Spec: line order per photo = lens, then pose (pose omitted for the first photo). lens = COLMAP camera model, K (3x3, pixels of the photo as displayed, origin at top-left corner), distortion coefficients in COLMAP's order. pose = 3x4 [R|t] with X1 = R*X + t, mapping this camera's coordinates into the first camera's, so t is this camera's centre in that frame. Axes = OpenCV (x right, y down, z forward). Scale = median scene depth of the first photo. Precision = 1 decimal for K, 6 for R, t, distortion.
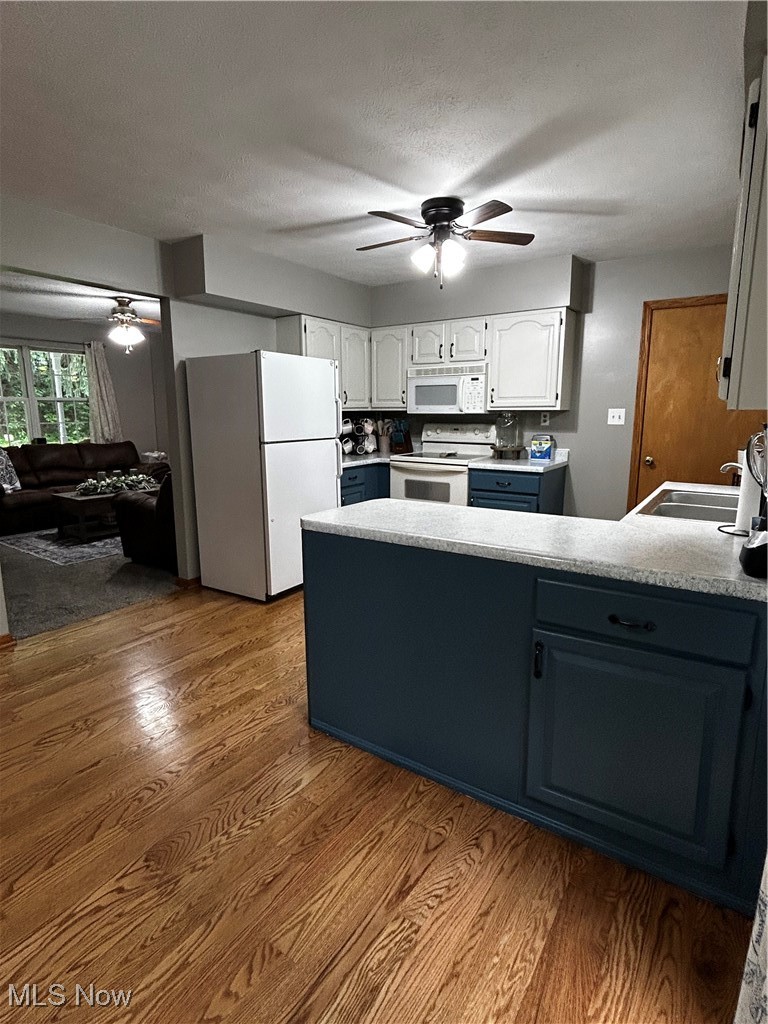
lens RADIAL K [[541.1, 0, 384.0], [0, 541.1, 512.0], [0, 0, 1]] dist [0.032681, 0.000568]
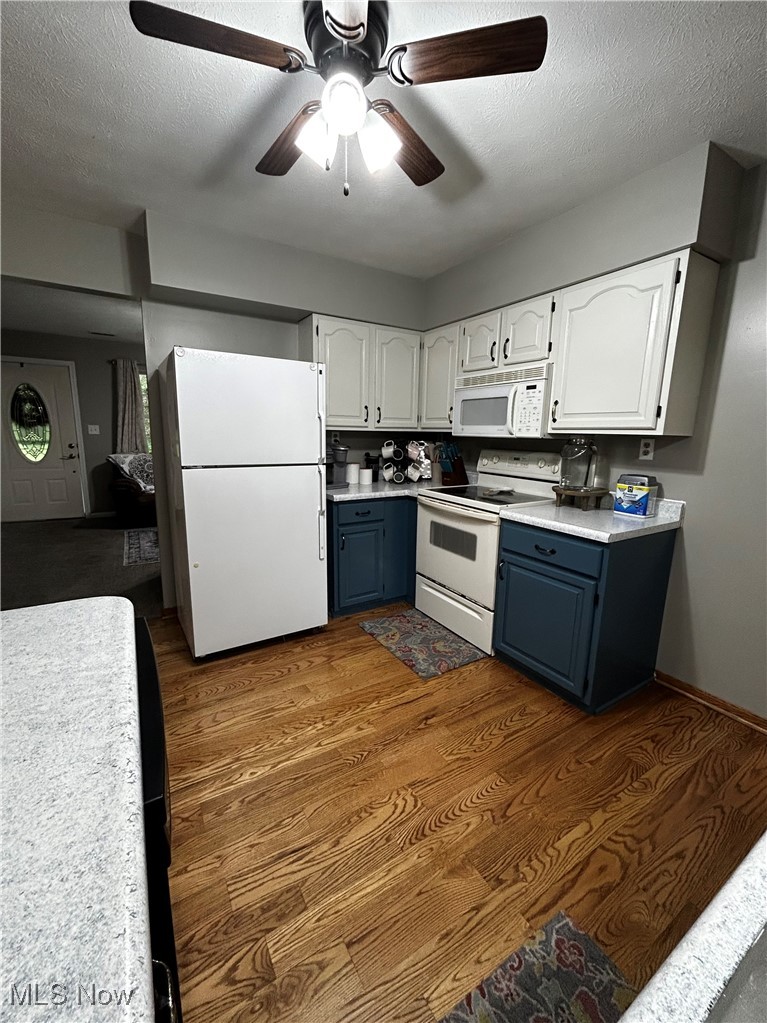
lens RADIAL K [[418.3, 0, 383.5], [0, 418.3, 511.5], [0, 0, 1]] dist [0.009096, 0.000099]
pose [[0.909864, 0.096783, -0.403461, 0.222895], [-0.097186, 0.995075, 0.019530, -0.080579], [0.403364, 0.021441, 0.914788, 0.439255]]
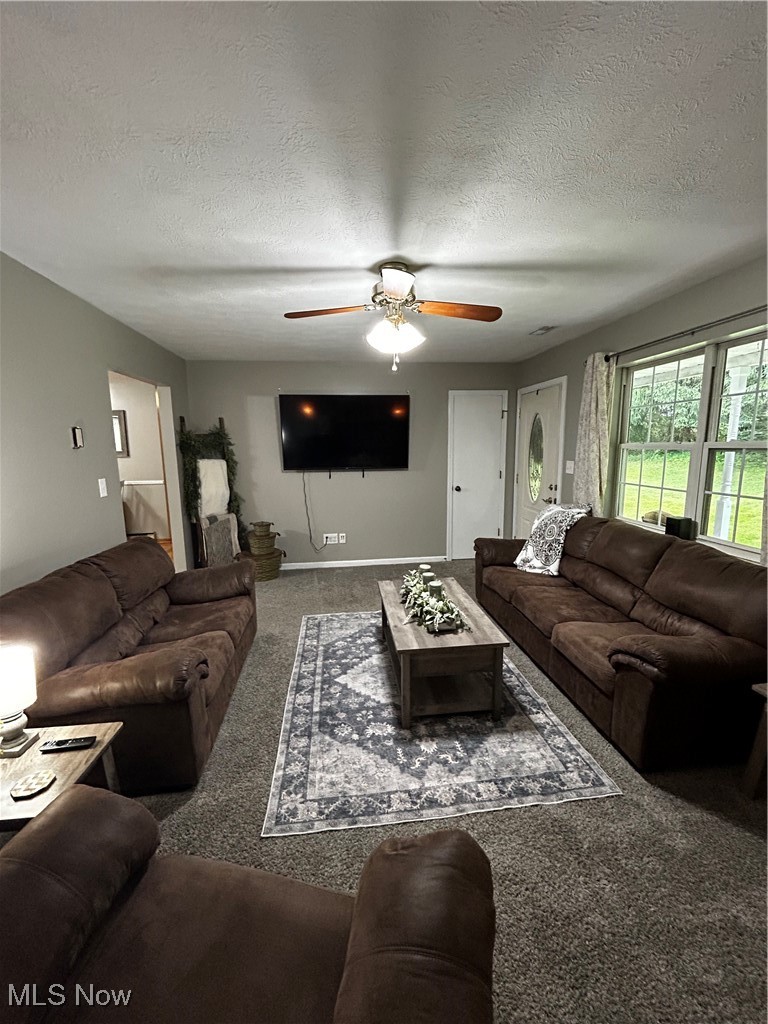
lens RADIAL K [[418.7, 0, 384.0], [0, 418.7, 512.0], [0, 0, 1]] dist [0.009096, 0.000099]
pose [[-0.744764, 0.108264, -0.658487, -0.737403], [-0.115673, 0.950871, 0.287165, -0.634524], [0.657226, 0.290039, -0.695652, 3.012391]]
